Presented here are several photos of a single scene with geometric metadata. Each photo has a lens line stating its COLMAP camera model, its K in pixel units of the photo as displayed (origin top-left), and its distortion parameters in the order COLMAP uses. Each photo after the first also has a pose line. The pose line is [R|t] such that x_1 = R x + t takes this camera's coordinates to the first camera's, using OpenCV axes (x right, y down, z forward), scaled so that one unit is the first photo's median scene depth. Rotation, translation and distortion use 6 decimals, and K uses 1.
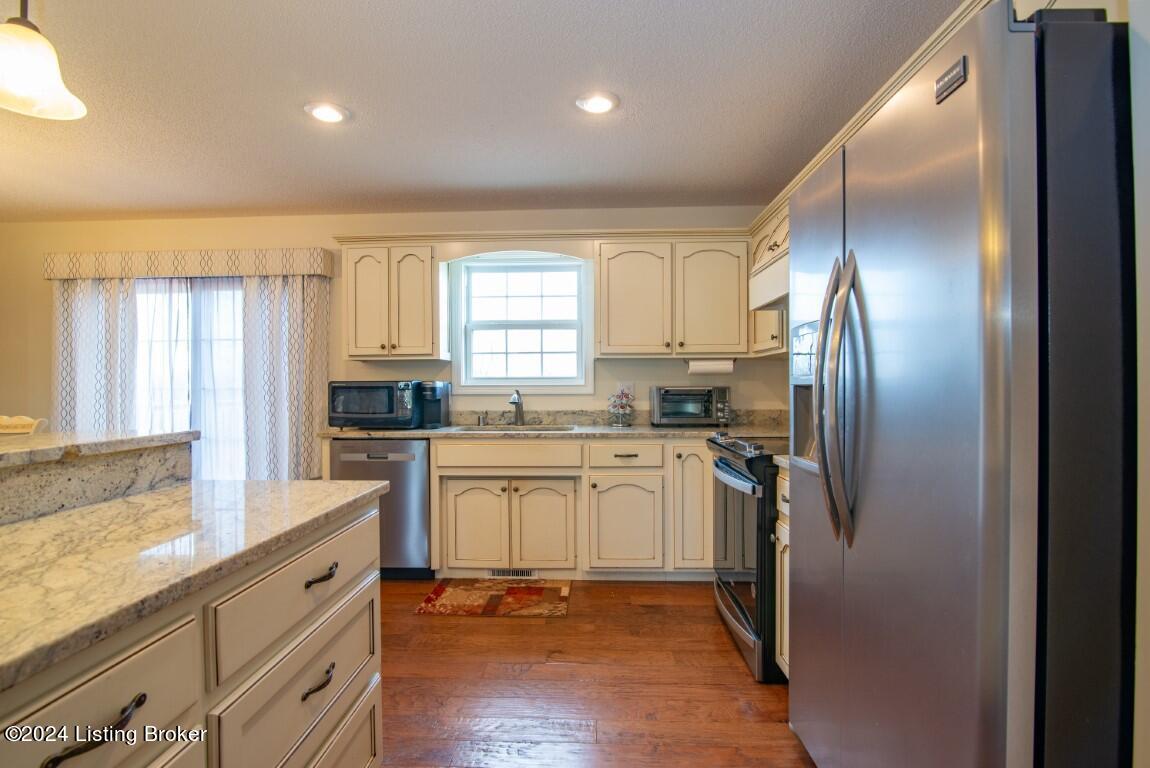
lens RADIAL K [[525.3, 0, 574.1], [0, 525.3, 388.6], [0, 0, 1]] dist [-0.019060, 0.000160]
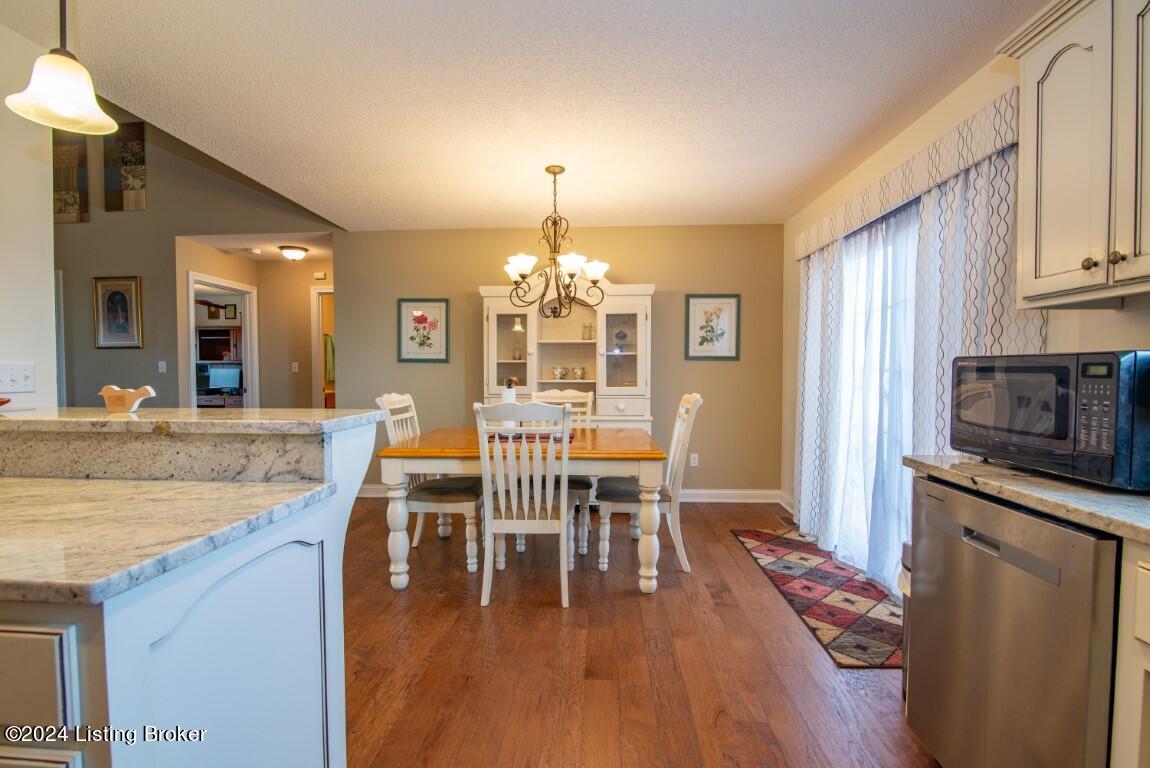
lens RADIAL K [[525.3, 0, 574.1], [0, 525.3, 388.6], [0, 0, 1]] dist [-0.019060, 0.000160]
pose [[-0.026064, 0.037392, -0.998961, 0.068297], [-0.005018, 0.999283, 0.037534, -0.002082], [0.999648, 0.005991, -0.025857, 1.622287]]
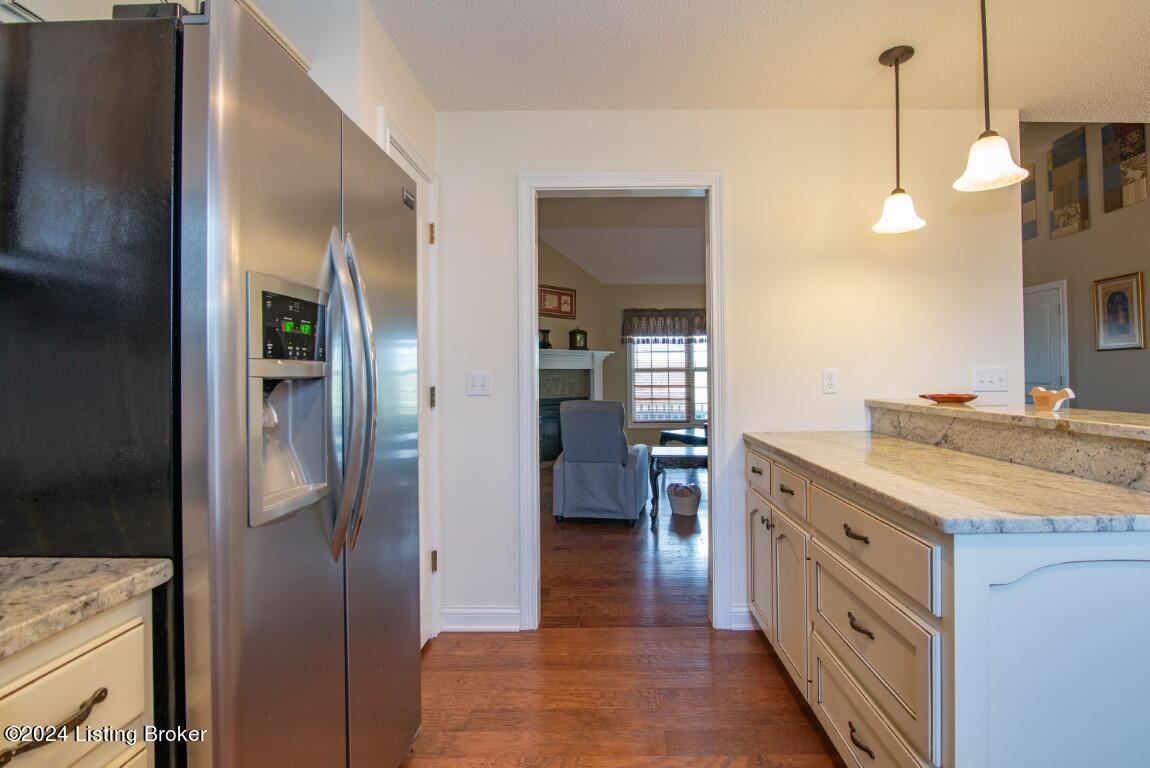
lens RADIAL K [[545.4, 0, 577.9], [0, 545.4, 369.4], [0, 0, 1]] dist [-0.022376, -0.000391]
pose [[-0.999736, 0.008512, 0.021349, 0.100283], [0.008393, 0.999949, -0.005666, -0.007661], [-0.021396, -0.005485, -0.999756, 1.943890]]
